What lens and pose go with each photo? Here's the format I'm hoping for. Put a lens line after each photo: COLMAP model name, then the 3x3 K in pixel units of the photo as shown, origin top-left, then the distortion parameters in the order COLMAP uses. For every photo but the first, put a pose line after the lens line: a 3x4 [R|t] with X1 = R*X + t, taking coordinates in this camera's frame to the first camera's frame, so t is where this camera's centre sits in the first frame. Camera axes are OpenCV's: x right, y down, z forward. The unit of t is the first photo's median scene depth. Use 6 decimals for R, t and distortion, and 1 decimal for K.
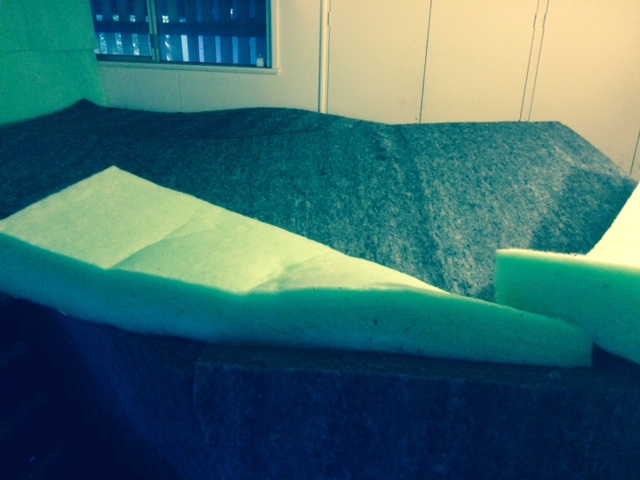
lens RADIAL K [[549.9, 0, 319.6], [0, 549.9, 243.6], [0, 0, 1]] dist [0.018532, 0.004578]
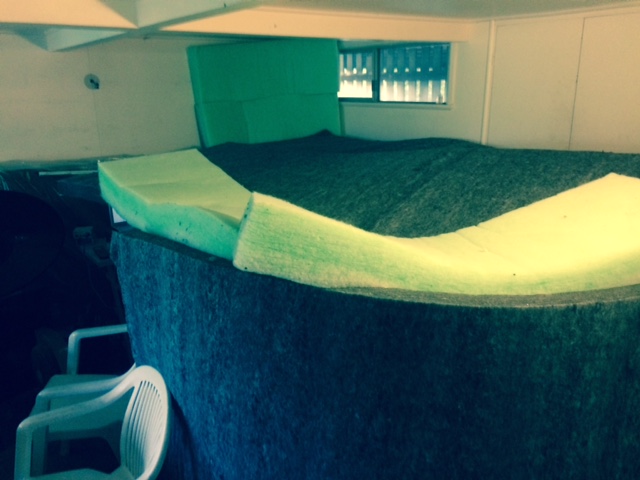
lens RADIAL K [[549.9, 0, 318.2], [0, 549.9, 239.1], [0, 0, 1]] dist [0.018532, 0.004578]
pose [[0.775173, 0.144295, -0.615049, 0.453222], [-0.203975, 0.978590, -0.027494, 0.044070], [0.597914, 0.146768, 0.788009, -0.029182]]
